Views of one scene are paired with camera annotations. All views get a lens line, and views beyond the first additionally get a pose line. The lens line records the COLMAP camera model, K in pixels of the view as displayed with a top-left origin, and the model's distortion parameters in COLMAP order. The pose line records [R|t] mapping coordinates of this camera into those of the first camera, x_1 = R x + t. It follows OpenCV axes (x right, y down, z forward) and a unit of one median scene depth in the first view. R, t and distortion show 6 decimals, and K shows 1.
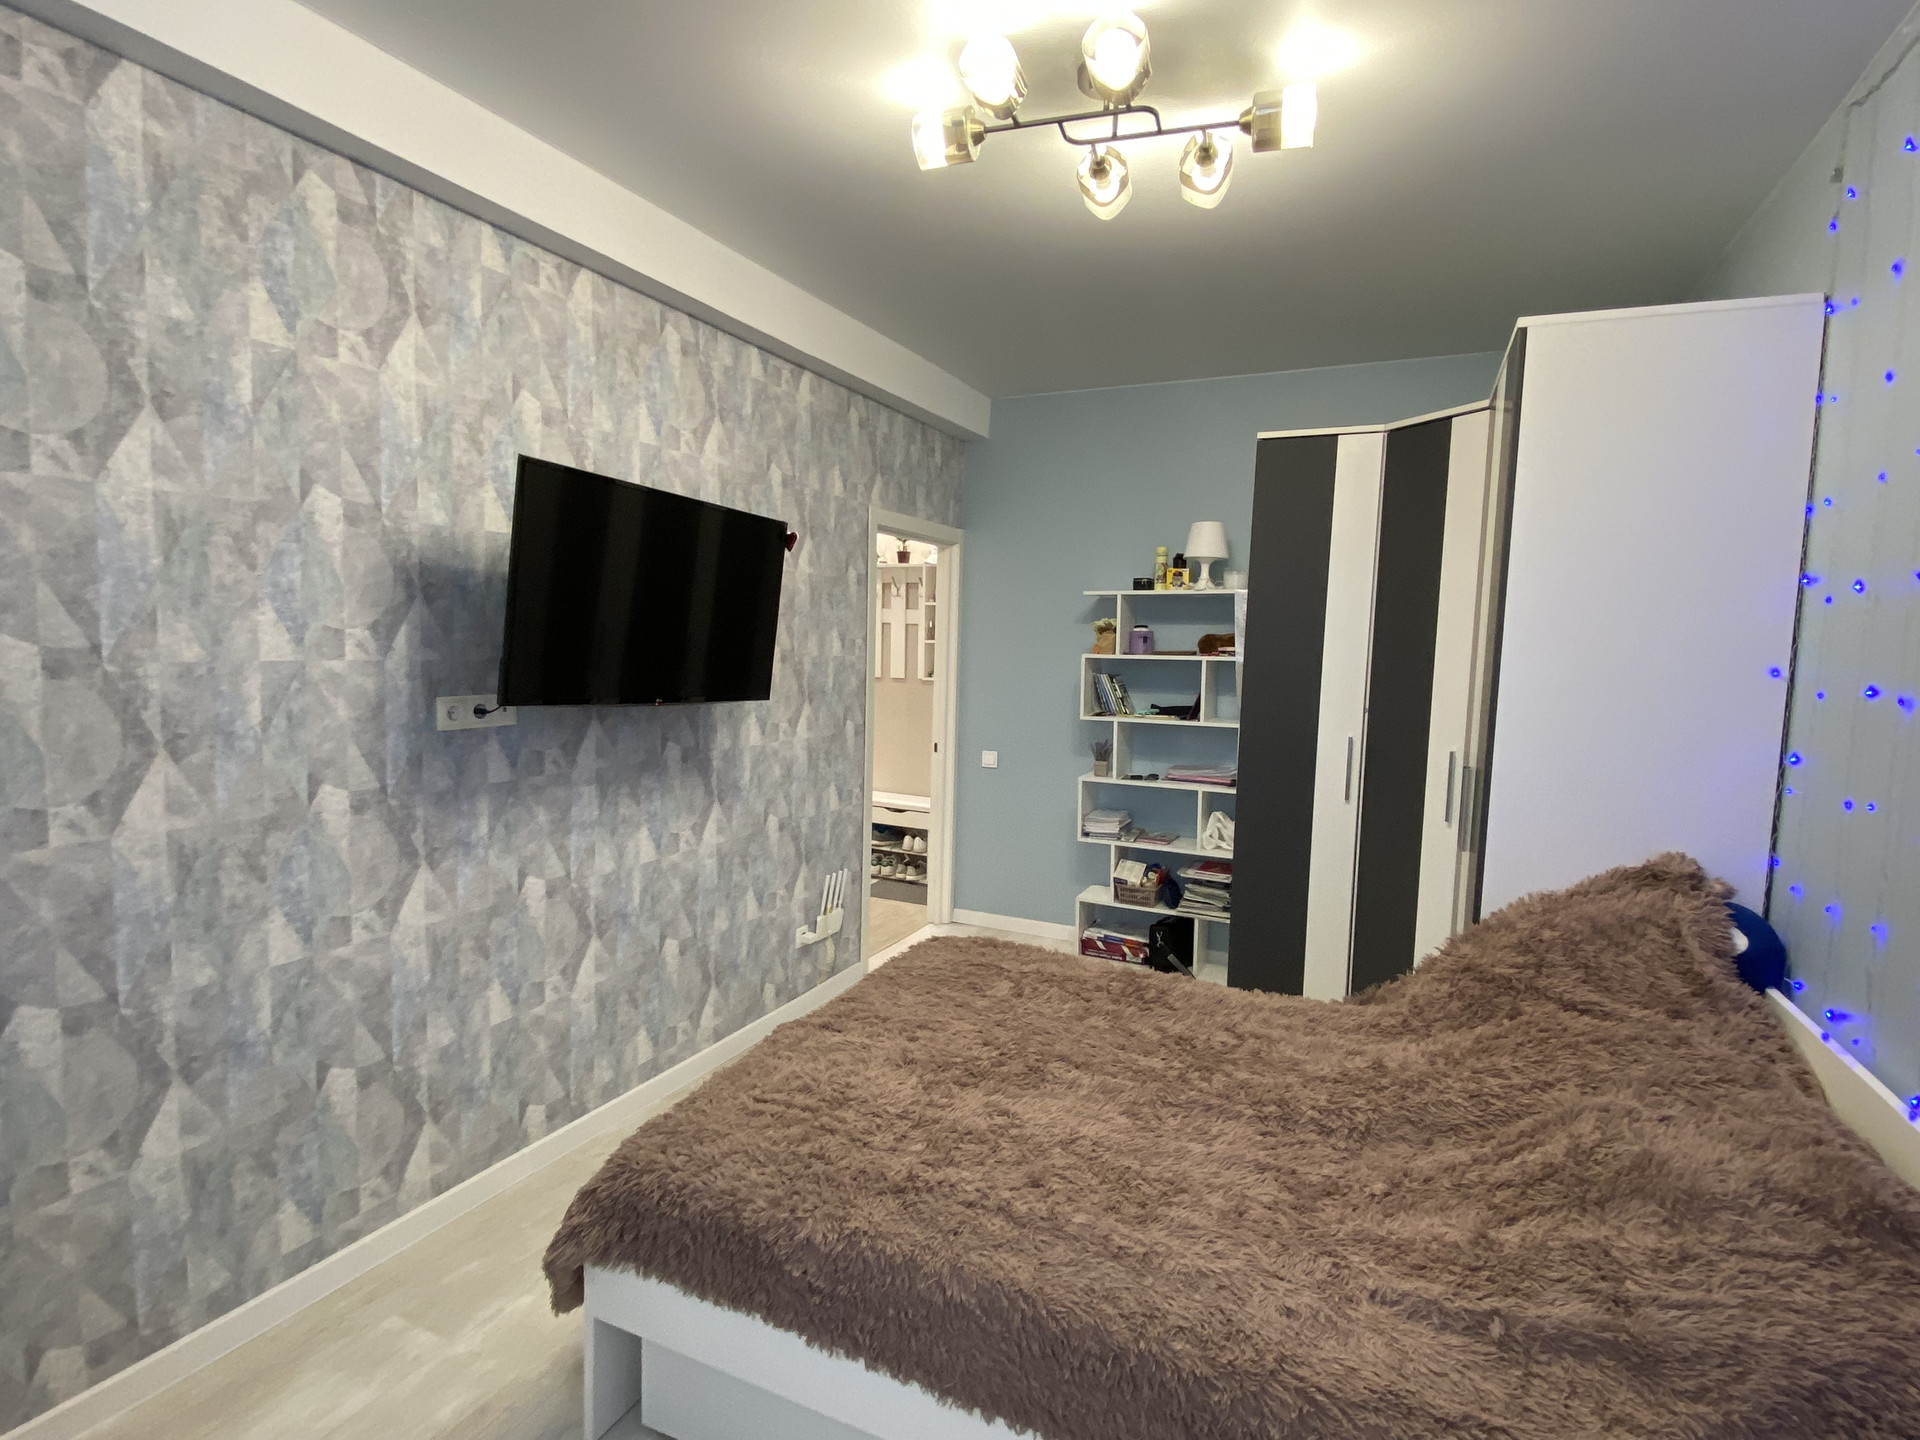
lens RADIAL K [[968.1, 0, 945.5], [0, 968.1, 720.8], [0, 0, 1]] dist [0.070890, -0.080273]
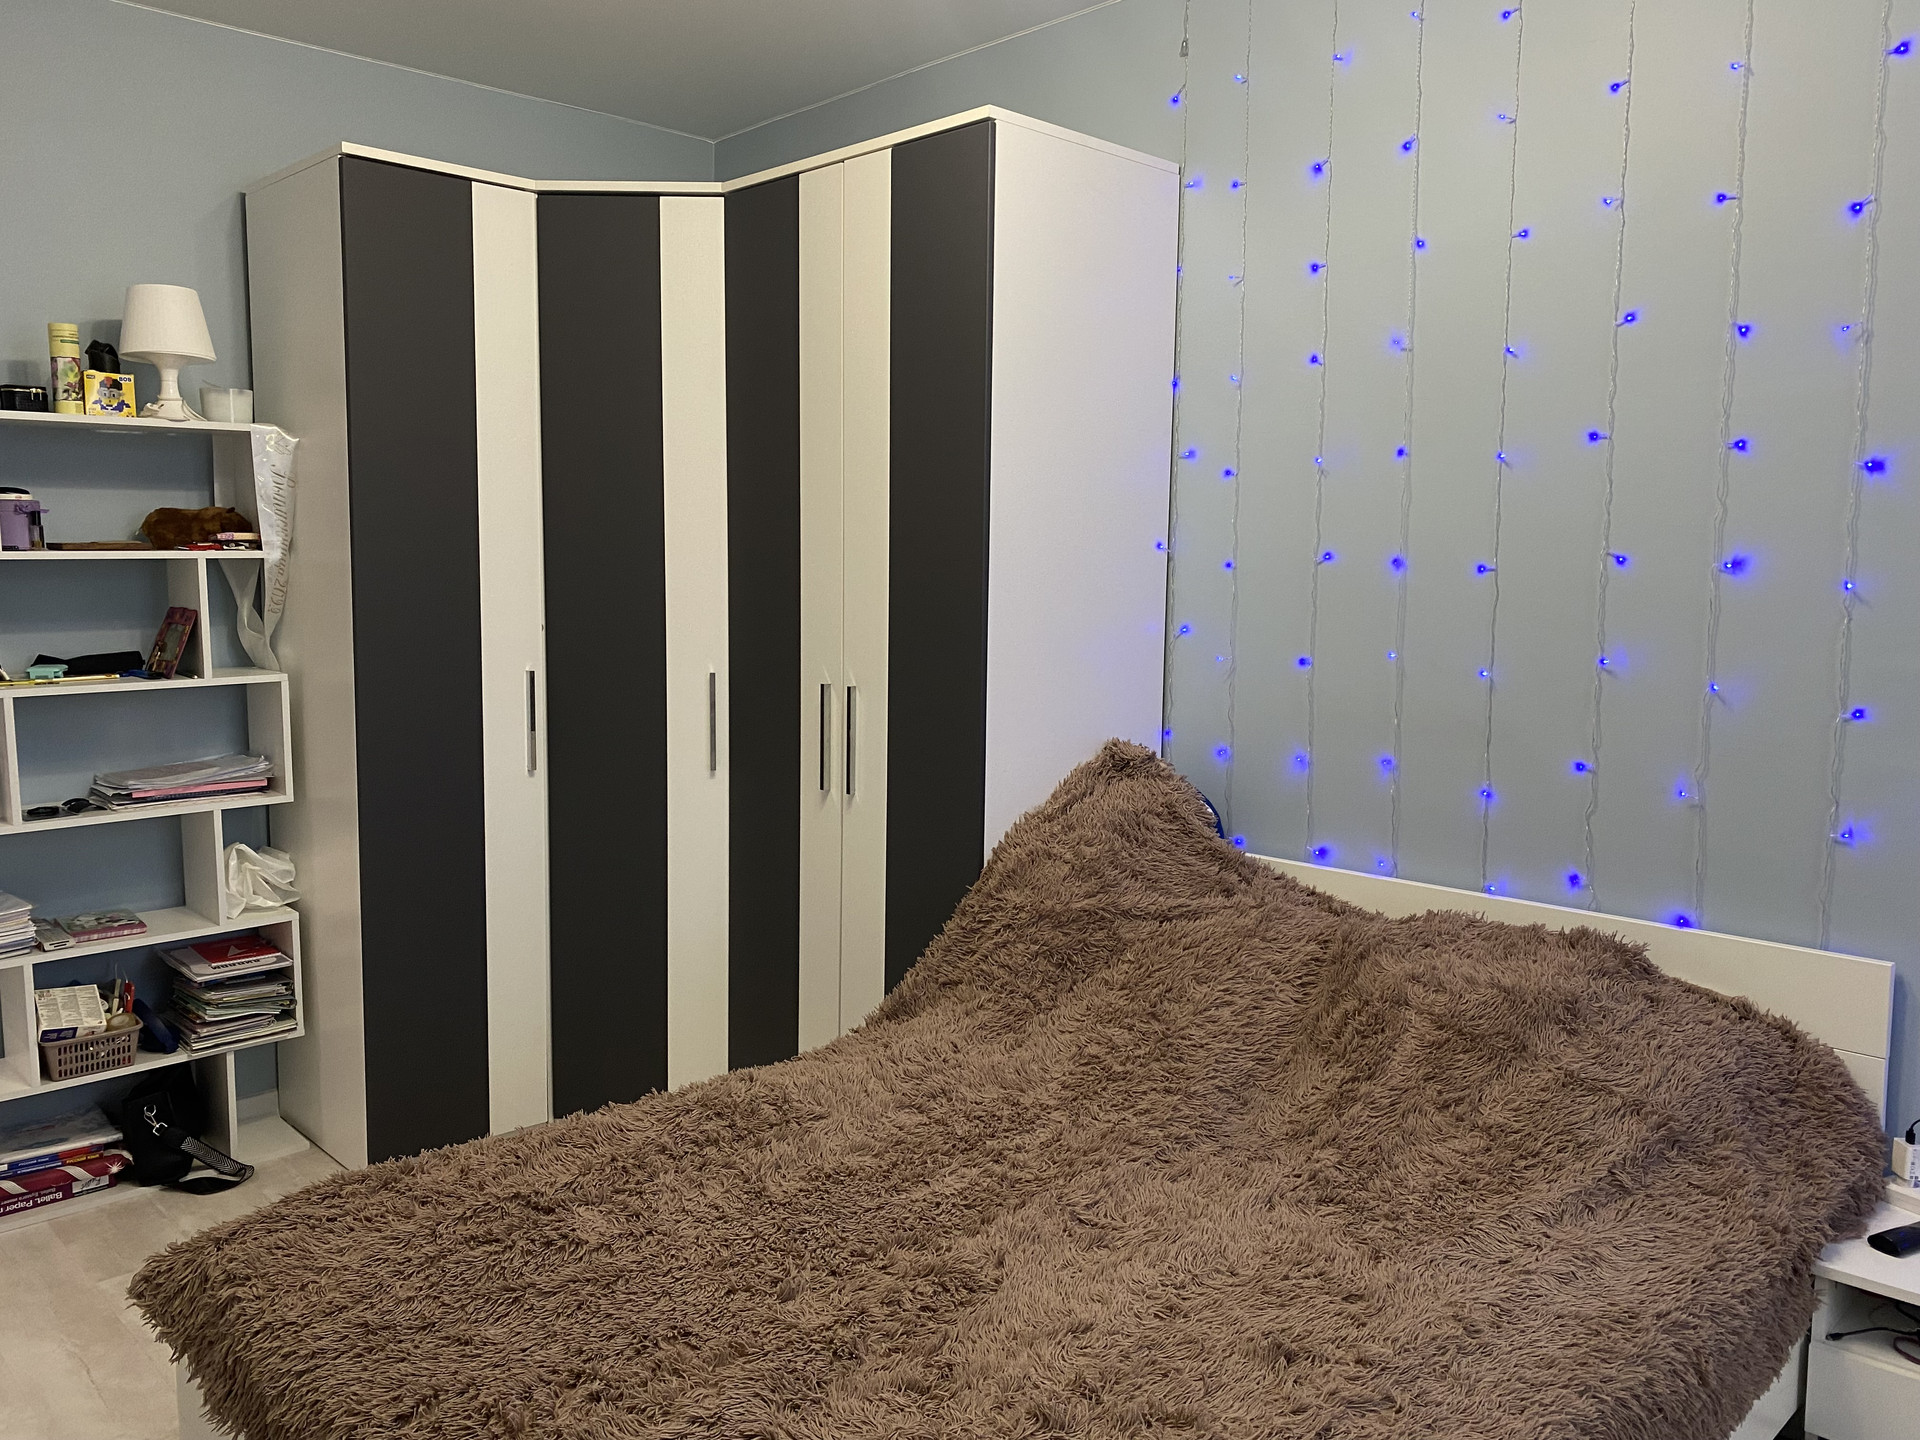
lens RADIAL K [[1476.9, 0, 960.0], [0, 1476.9, 720.0], [0, 0, 1]] dist [0.015239, 0.011122]
pose [[0.340139, -0.124123, 0.932147, -0.571969], [0.085846, 0.991210, 0.100662, -0.036852], [-0.936449, 0.045782, 0.347805, 0.588269]]
